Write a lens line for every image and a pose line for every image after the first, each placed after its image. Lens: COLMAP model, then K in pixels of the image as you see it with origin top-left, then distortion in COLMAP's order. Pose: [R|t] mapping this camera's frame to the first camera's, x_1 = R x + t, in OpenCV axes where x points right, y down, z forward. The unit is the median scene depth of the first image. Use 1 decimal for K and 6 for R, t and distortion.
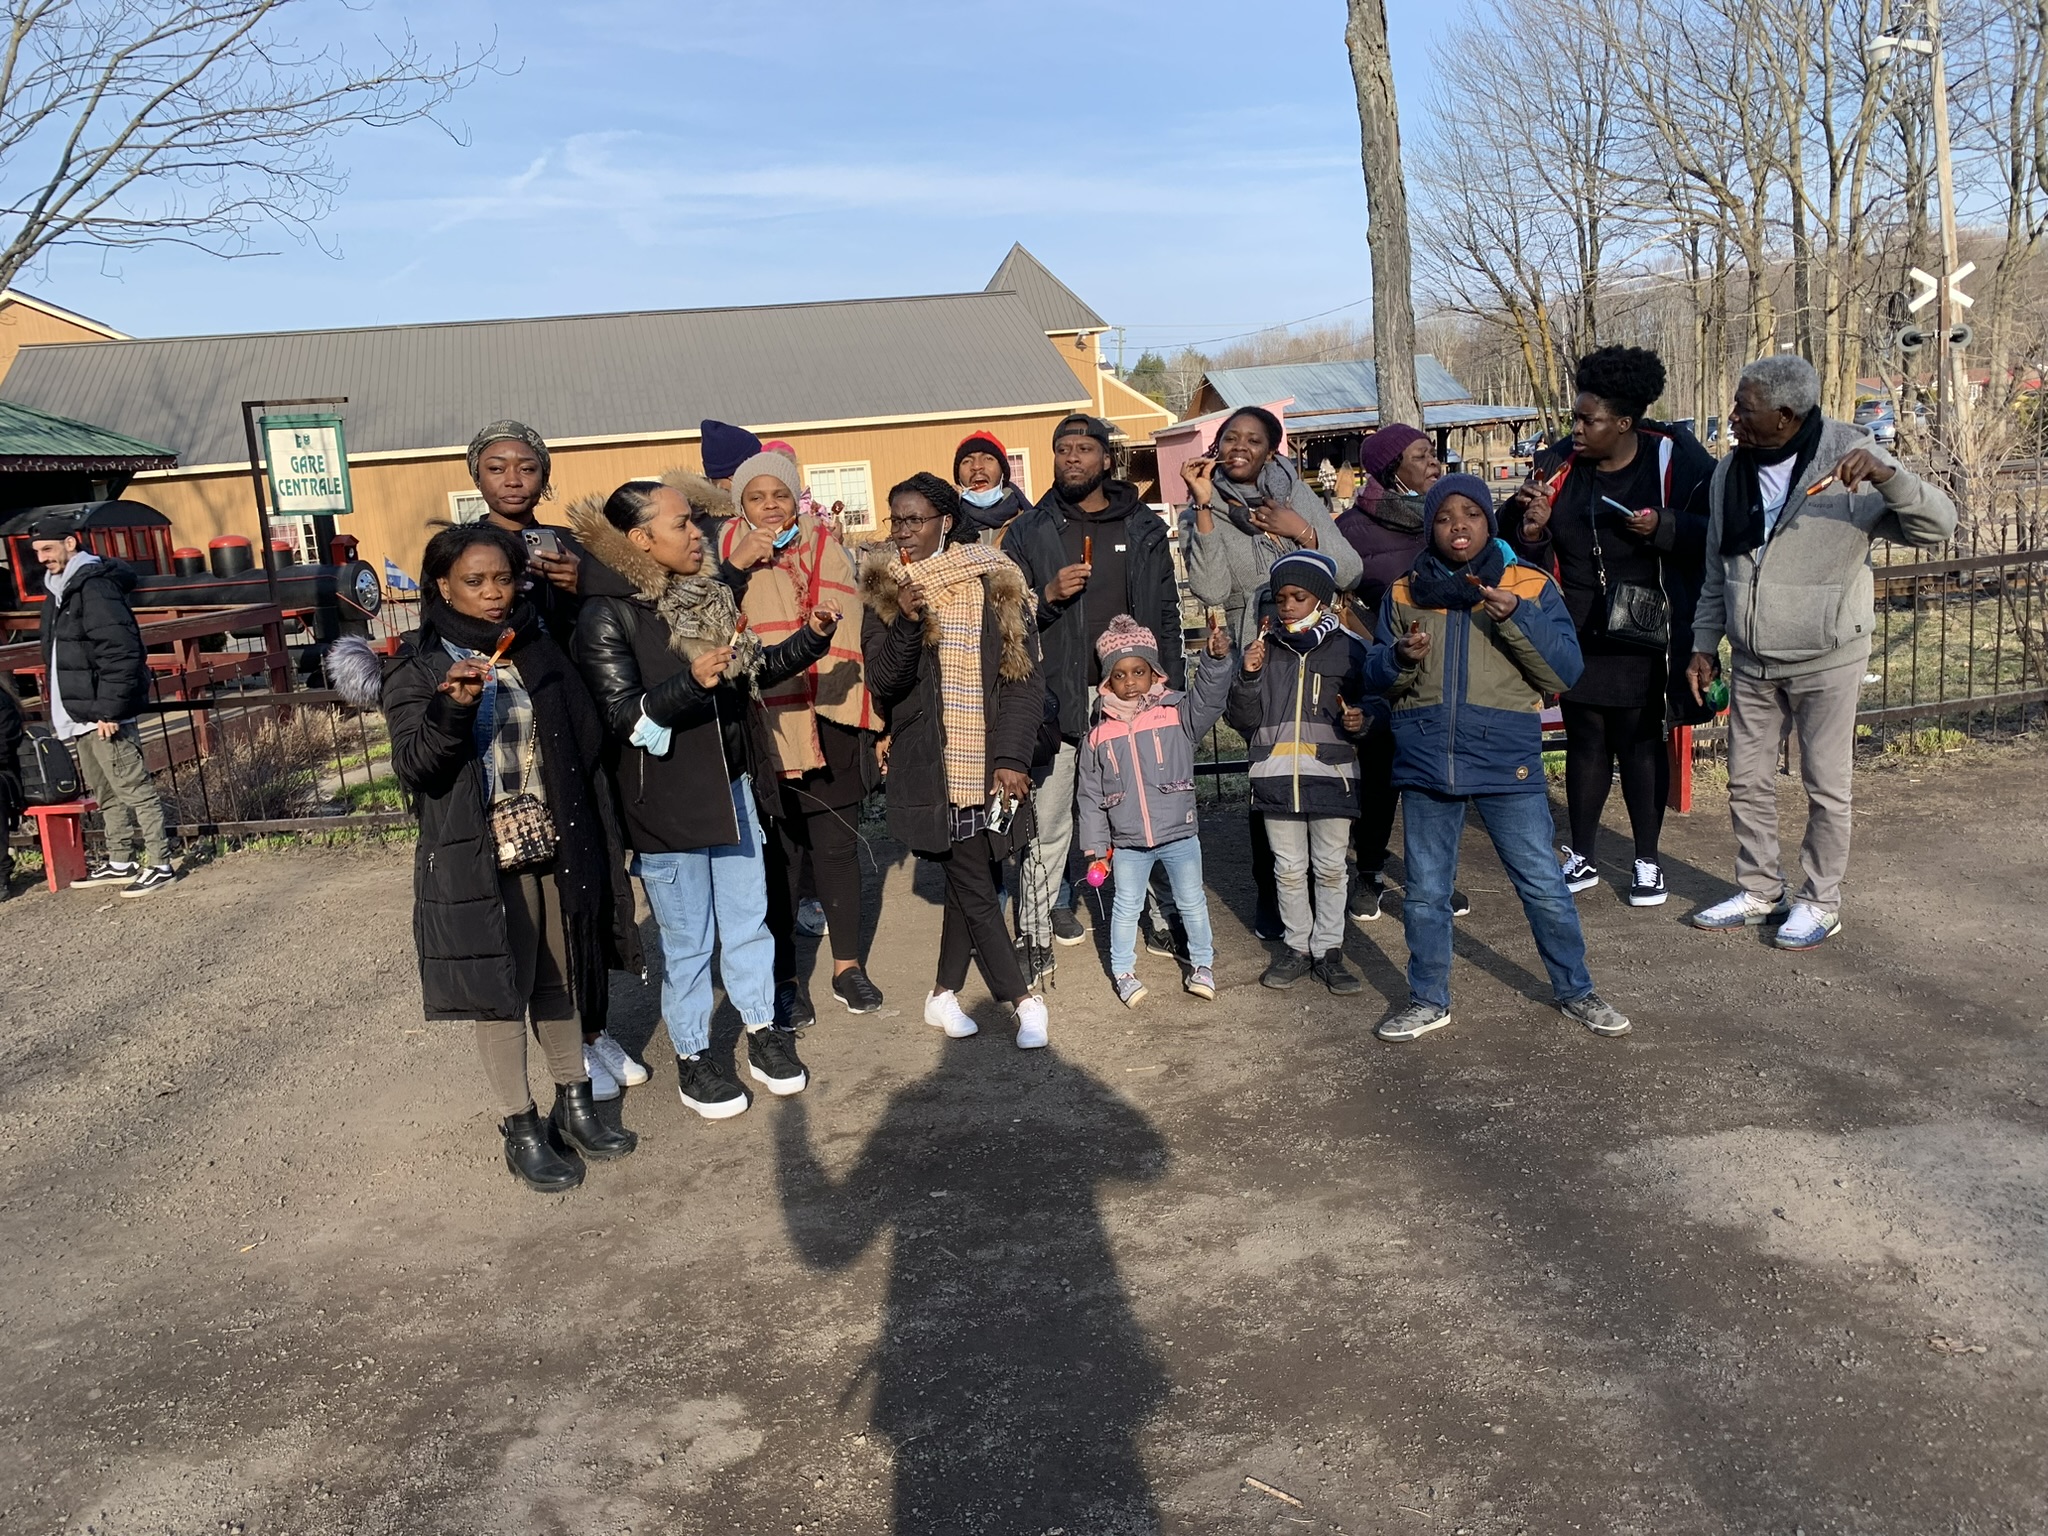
lens RADIAL K [[1577.1, 0, 1009.9], [0, 1577.1, 778.1], [0, 0, 1]] dist [0.003485, 0.001403]
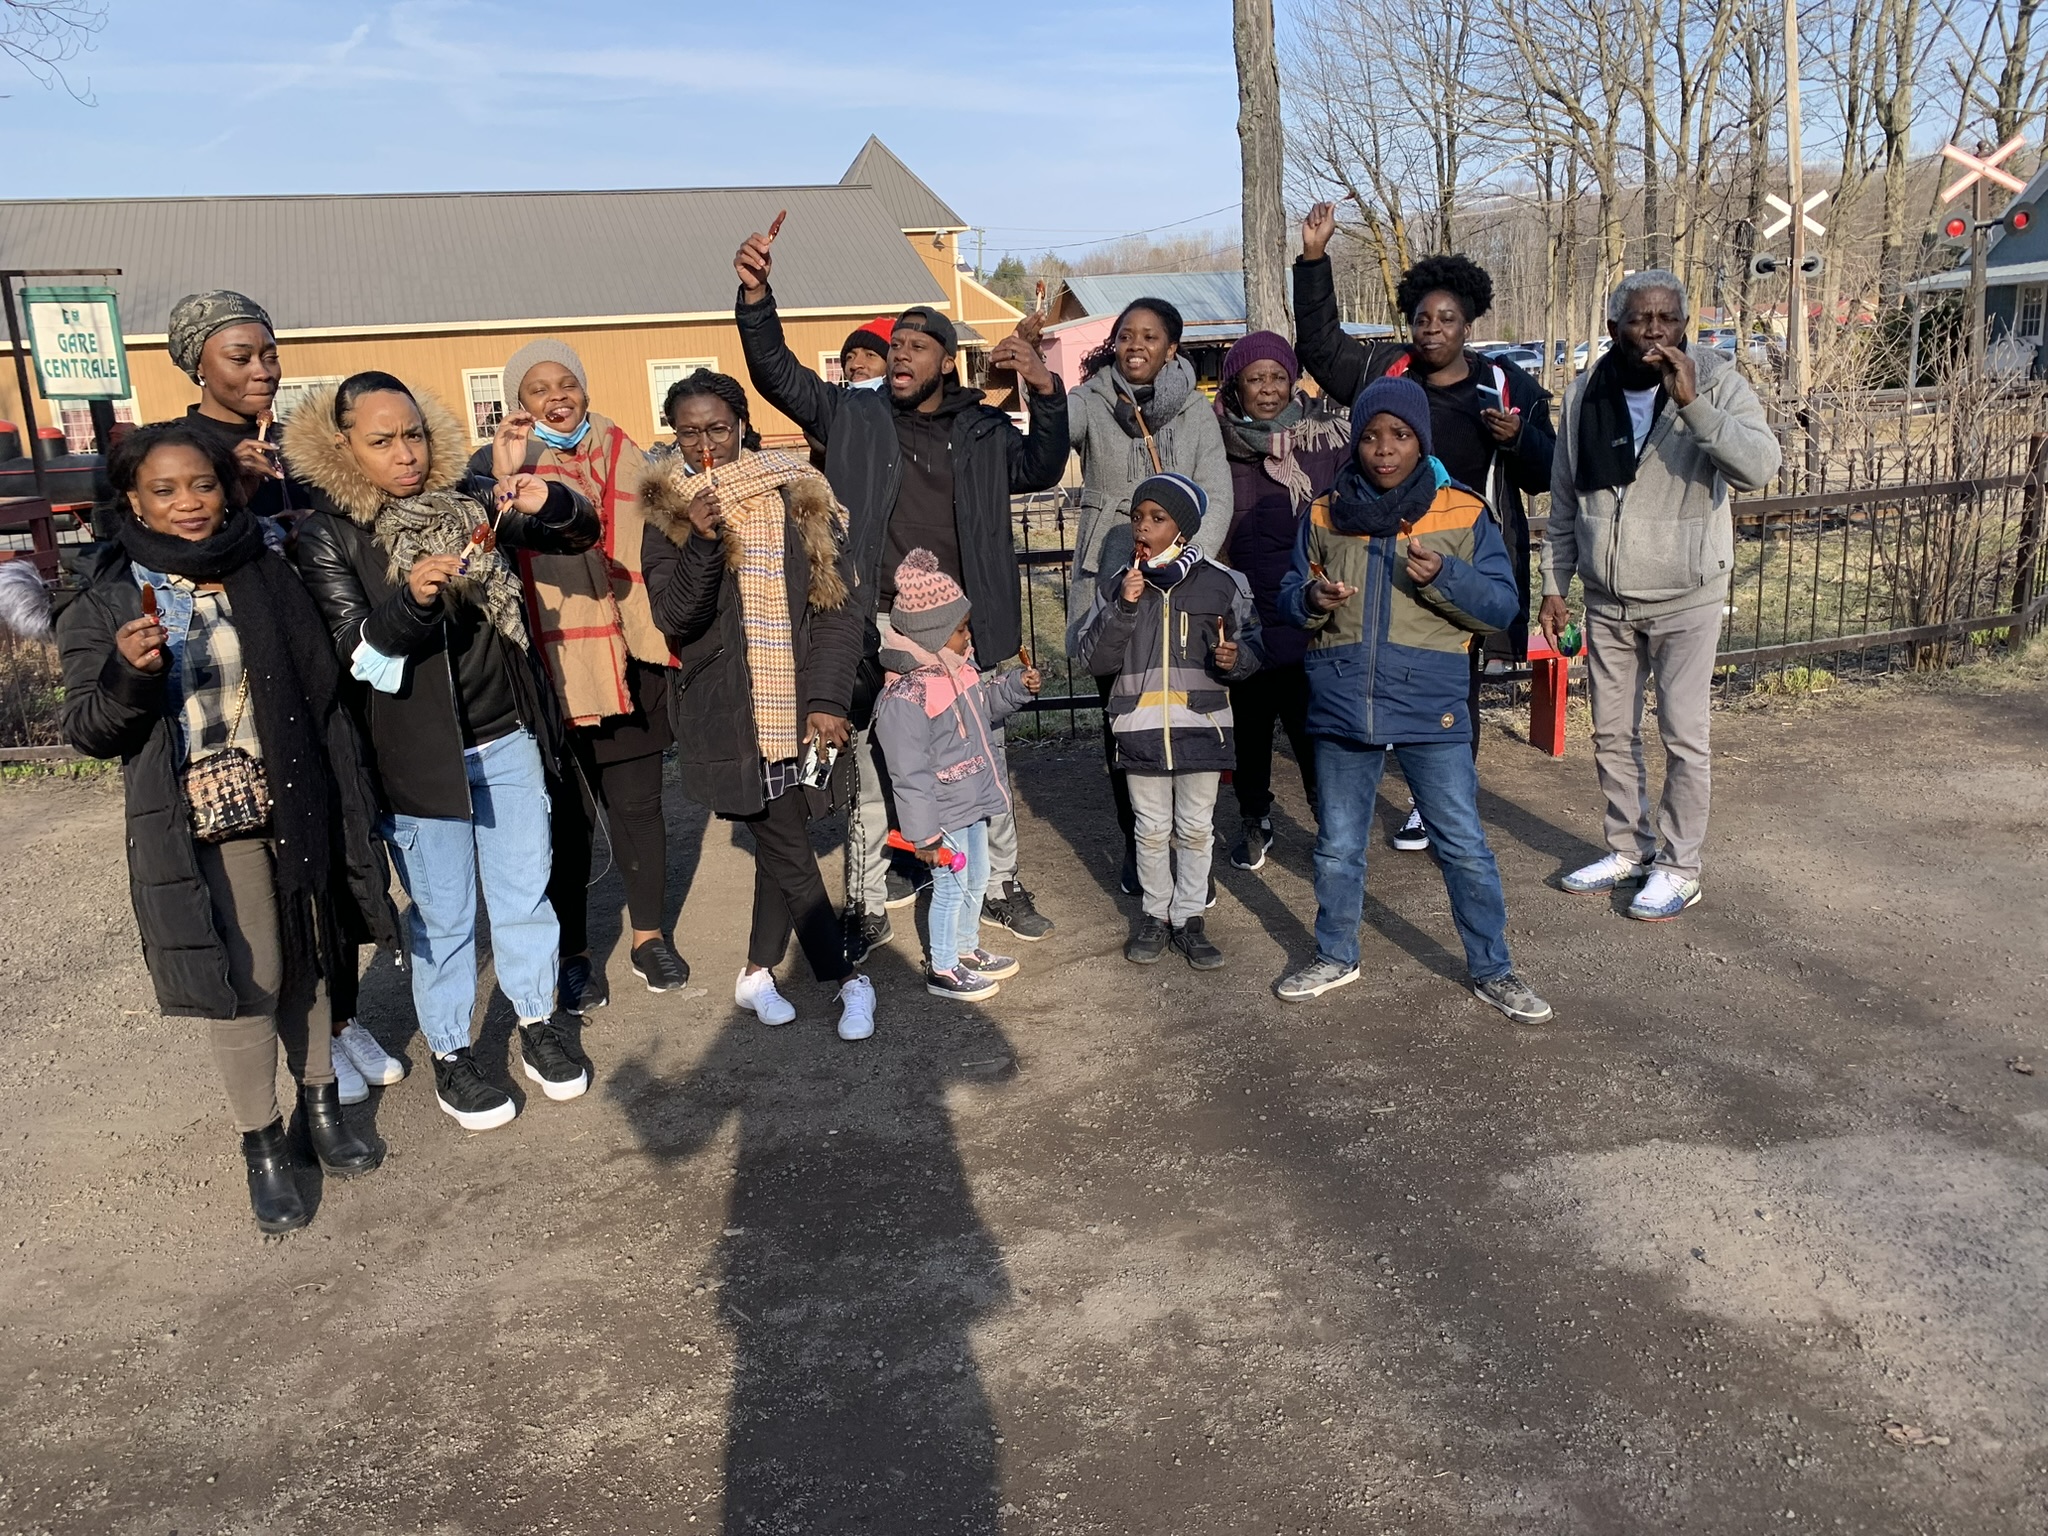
lens RADIAL K [[1574.6, 0, 1012.6], [0, 1574.6, 762.5], [0, 0, 1]] dist [0.003359, -0.000503]
pose [[0.995616, 0.005927, 0.093344, 0.017730], [-0.010426, 0.998803, 0.047785, -0.022428], [-0.092949, -0.048549, 0.994487, 0.120978]]
